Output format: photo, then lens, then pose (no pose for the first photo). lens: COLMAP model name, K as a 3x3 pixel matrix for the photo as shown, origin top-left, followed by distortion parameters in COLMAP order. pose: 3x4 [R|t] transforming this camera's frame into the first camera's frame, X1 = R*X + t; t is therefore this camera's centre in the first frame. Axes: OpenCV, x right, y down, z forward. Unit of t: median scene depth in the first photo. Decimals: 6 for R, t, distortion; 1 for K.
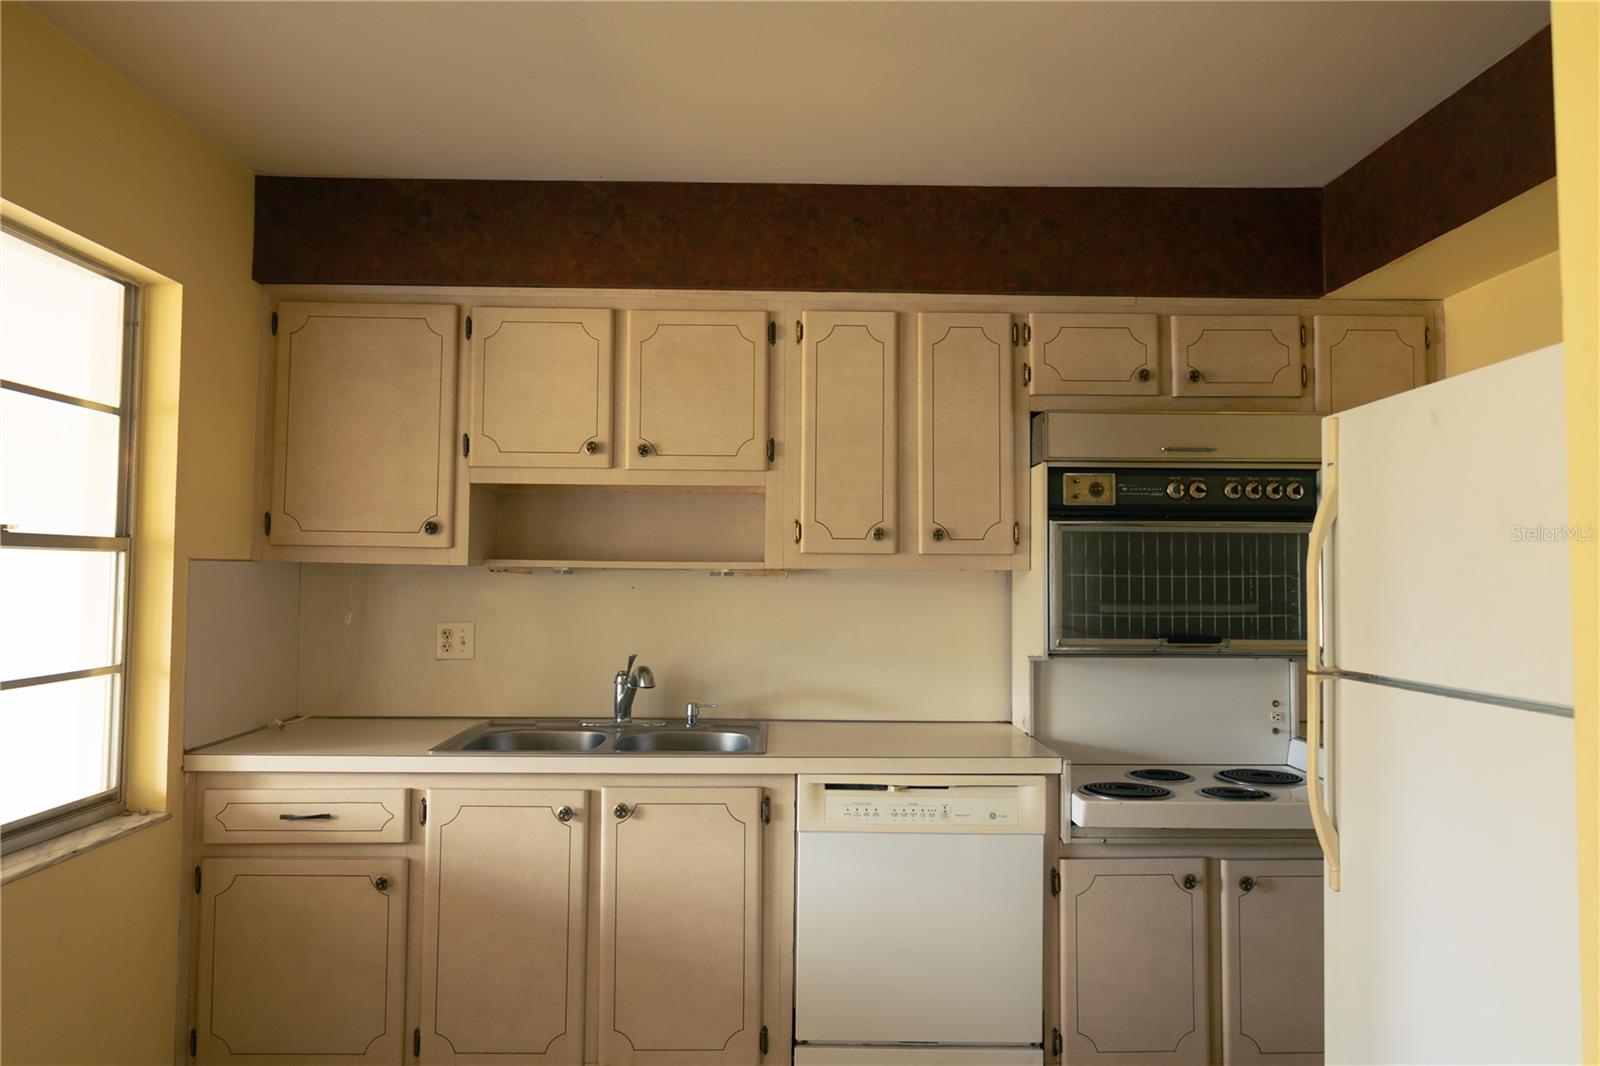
lens RADIAL K [[1132.2, 0, 800.0], [0, 1132.2, 533.0], [0, 0, 1]] dist [-0.000102, 0.000827]
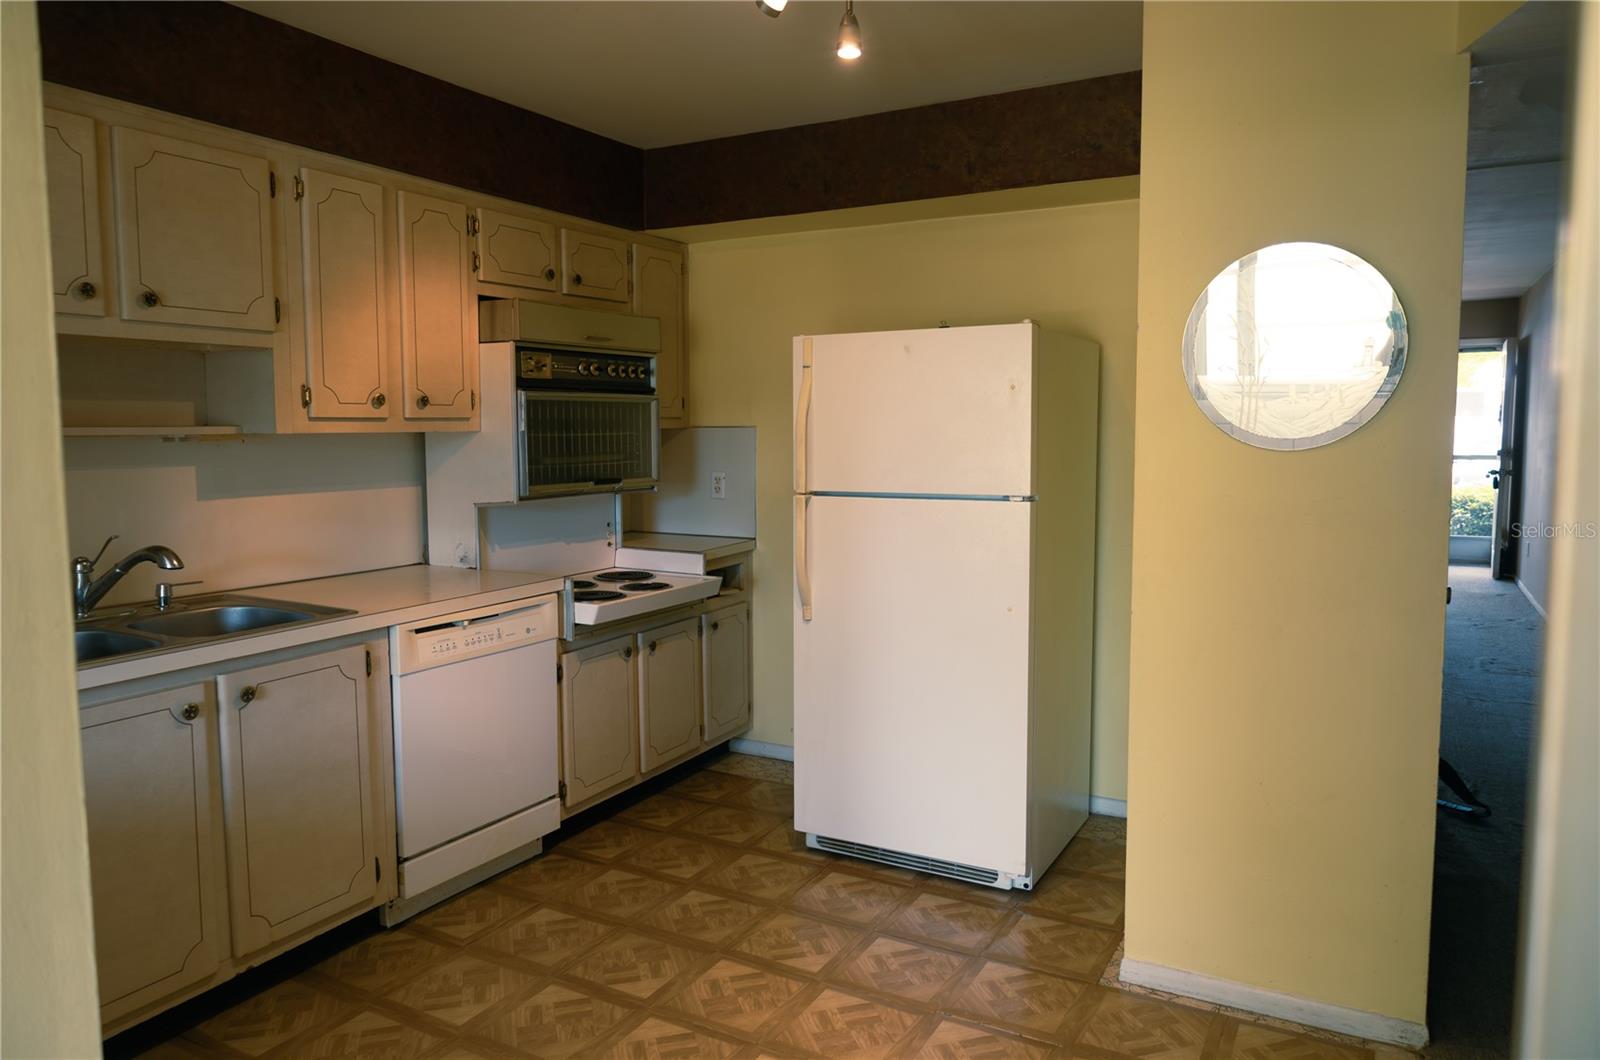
lens RADIAL K [[1063.7, 0, 800.0], [0, 1063.7, 530.0], [0, 0, 1]] dist [-0.000323, 0.002149]
pose [[0.503631, -0.094448, 0.858740, -0.617176], [-0.025584, 0.991940, 0.124103, -0.011742], [-0.863540, -0.084472, 0.497155, 0.155113]]
